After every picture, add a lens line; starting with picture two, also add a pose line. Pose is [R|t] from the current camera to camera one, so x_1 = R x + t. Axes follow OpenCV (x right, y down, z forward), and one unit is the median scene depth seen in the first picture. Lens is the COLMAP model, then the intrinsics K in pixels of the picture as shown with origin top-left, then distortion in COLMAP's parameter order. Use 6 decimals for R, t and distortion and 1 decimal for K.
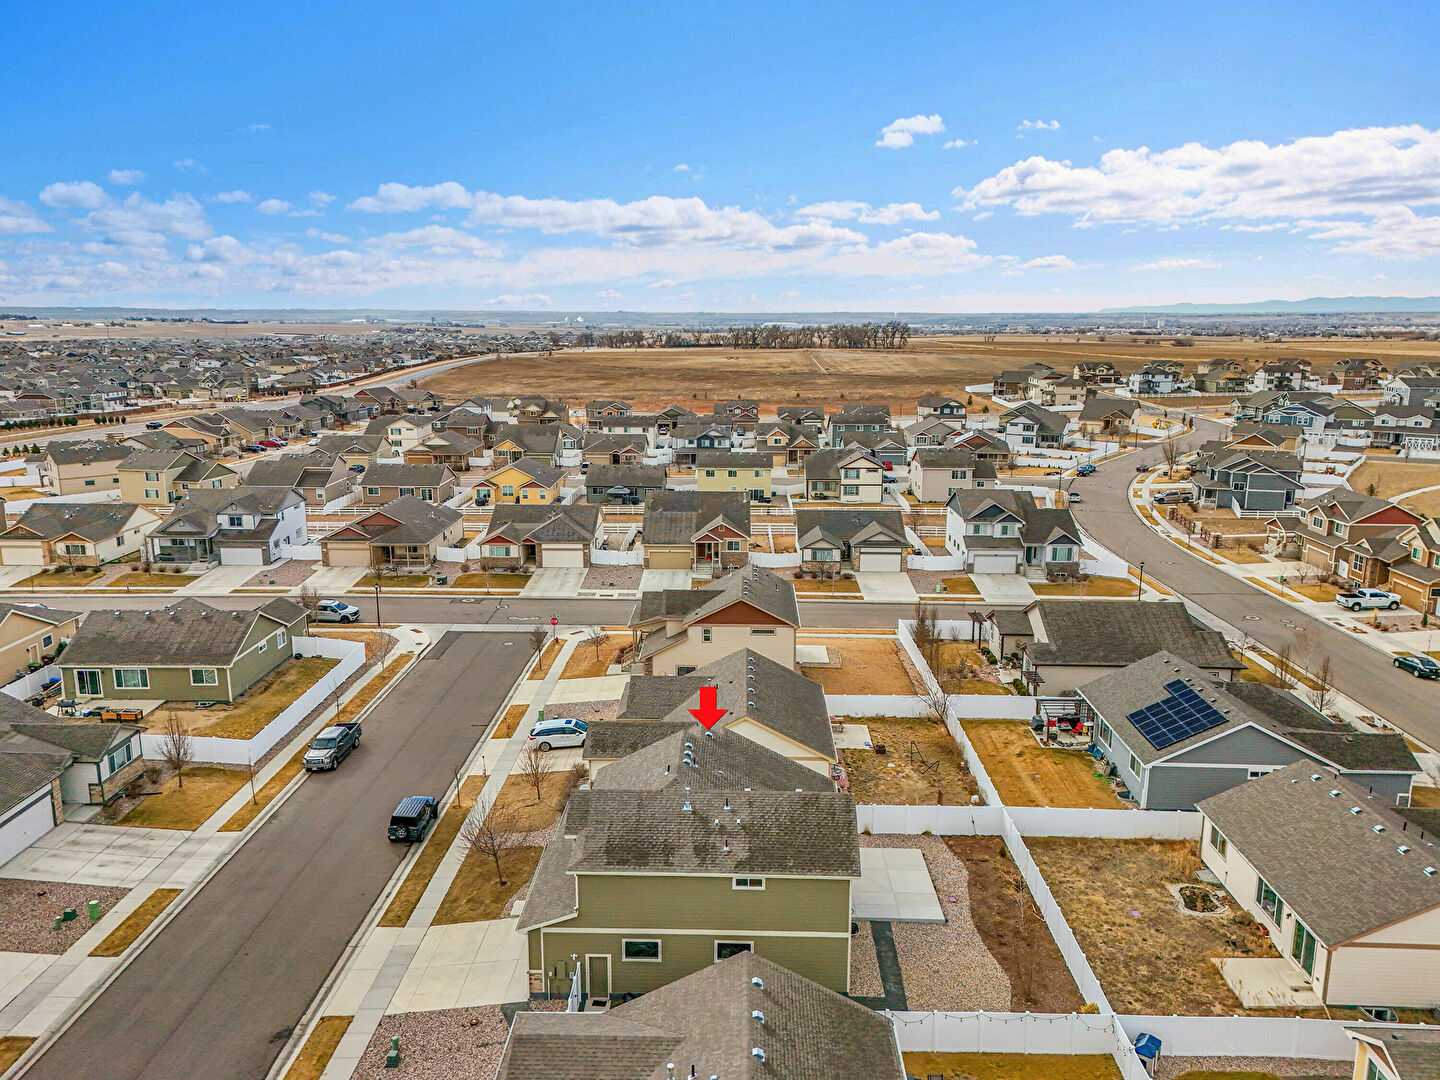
lens RADIAL K [[1050.8, 0, 720.0], [0, 1050.8, 540.0], [0, 0, 1]] dist [0.074353, -0.057244]
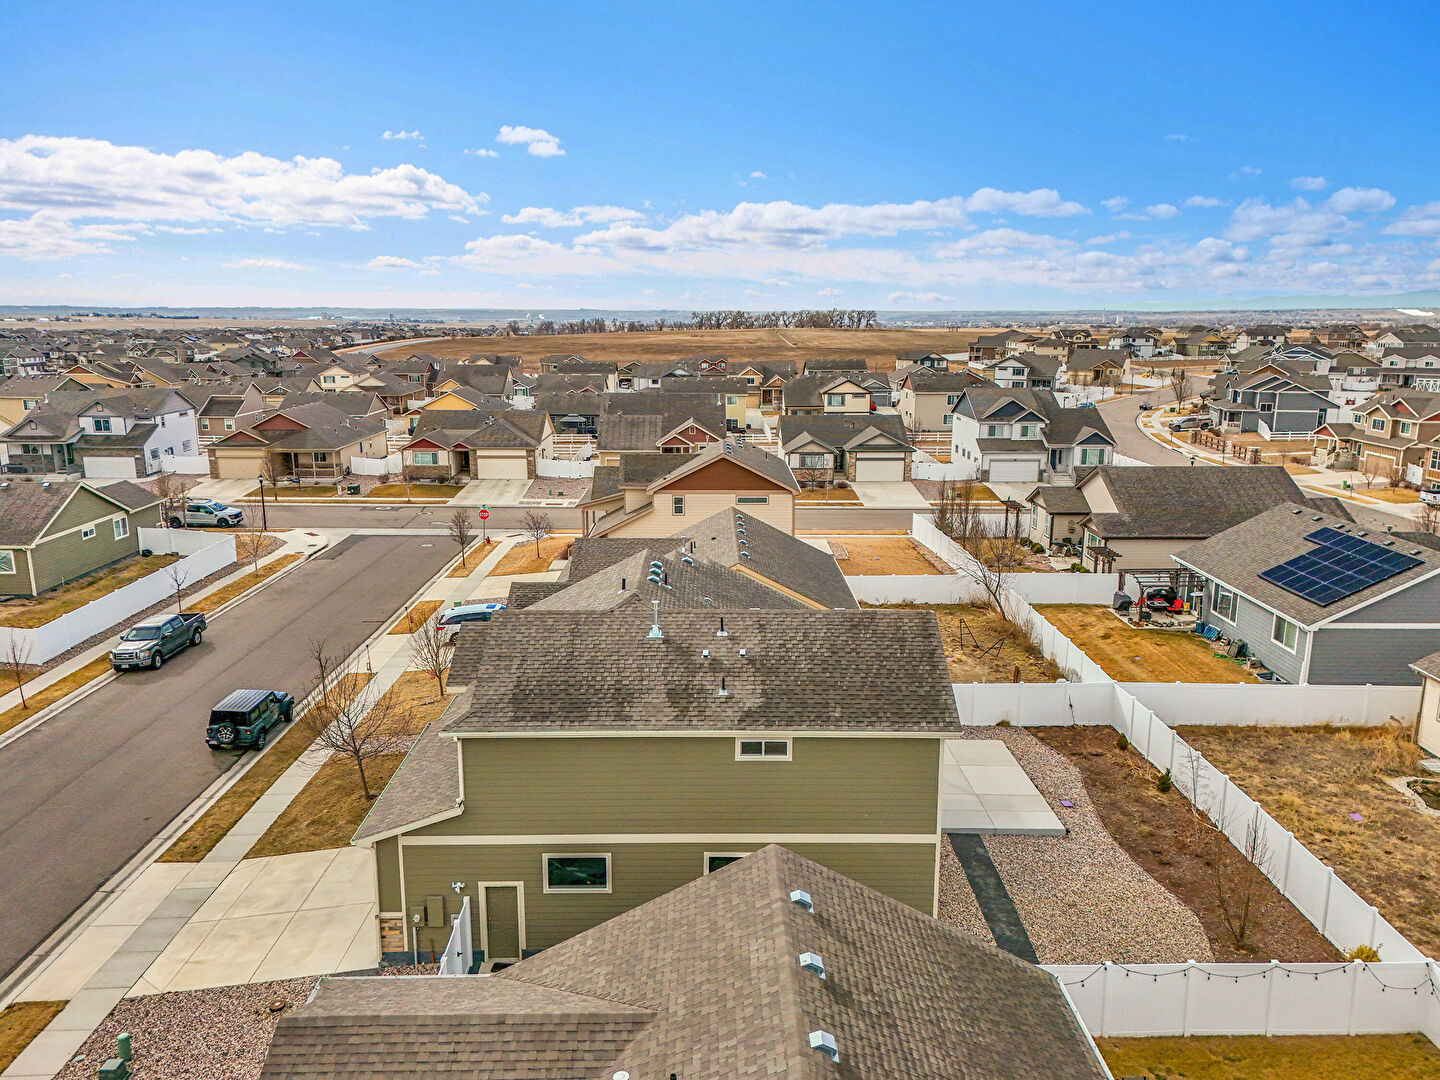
lens RADIAL K [[1050.8, 0, 720.0], [0, 1050.8, 540.0], [0, 0, 1]] dist [0.074353, -0.057244]
pose [[0.999406, -0.008960, 0.033287, -0.007535], [0.008941, 0.999960, 0.000728, 0.111112], [-0.033292, -0.000430, 0.999446, 0.228539]]
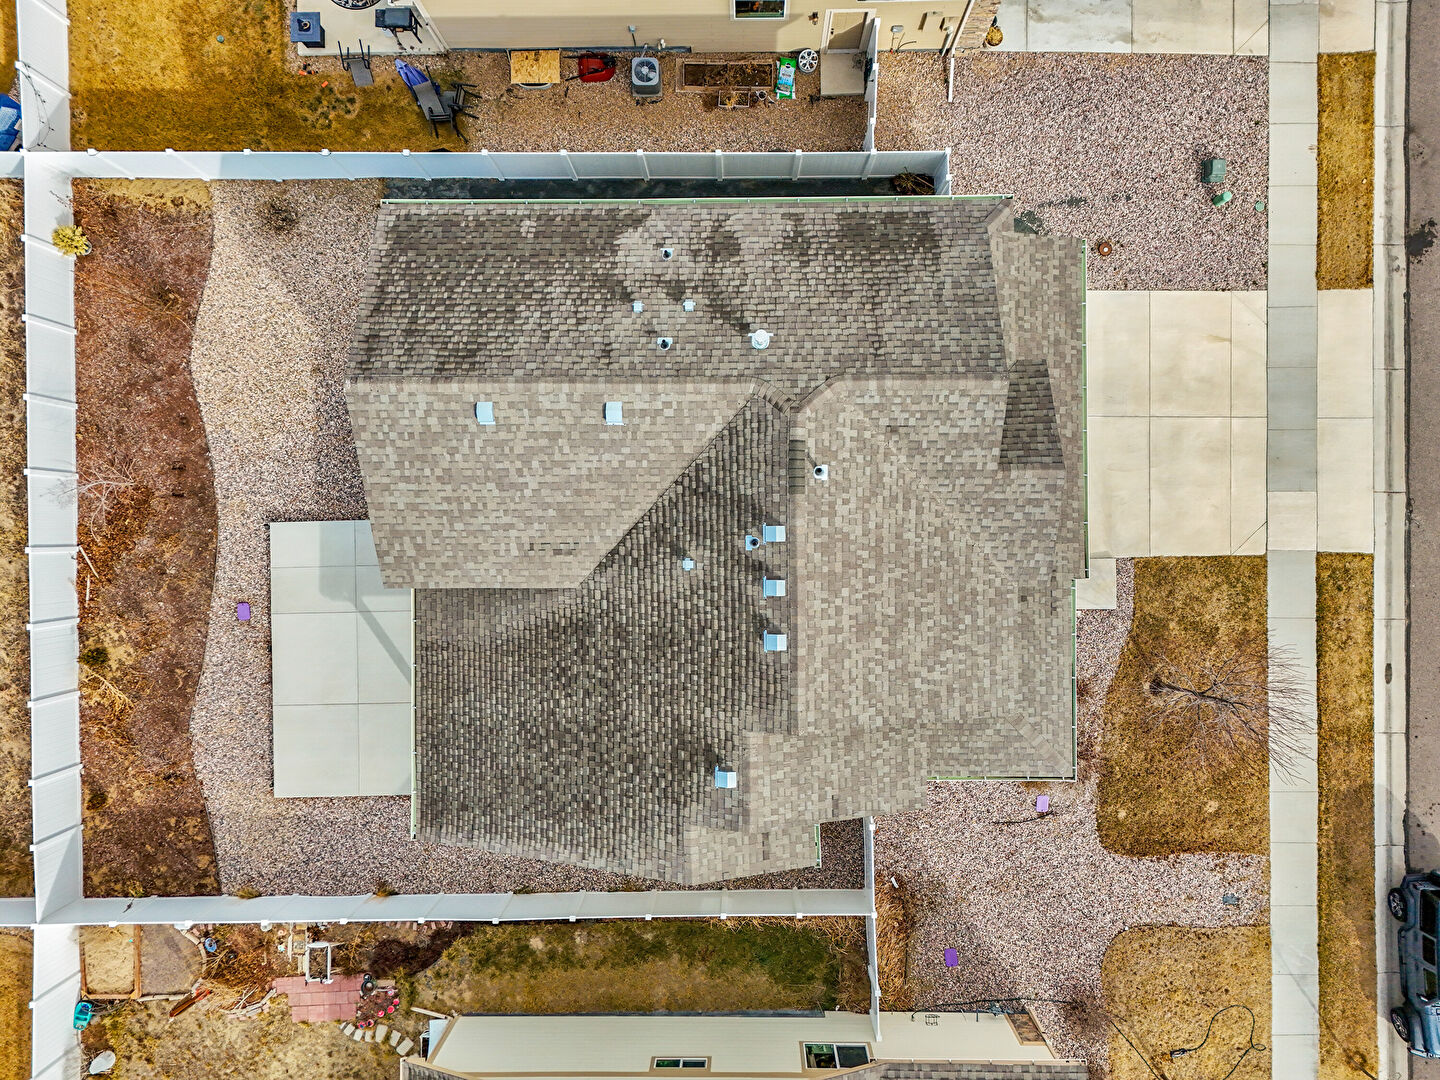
lens RADIAL K [[1050.8, 0, 720.0], [0, 1050.8, 540.0], [0, 0, 1]] dist [0.074353, -0.057244]
pose [[-0.999422, 0.029950, 0.016069, -0.010494], [0.009272, -0.214595, 0.976659, -0.089234], [0.032700, 0.976244, 0.214194, 0.545908]]
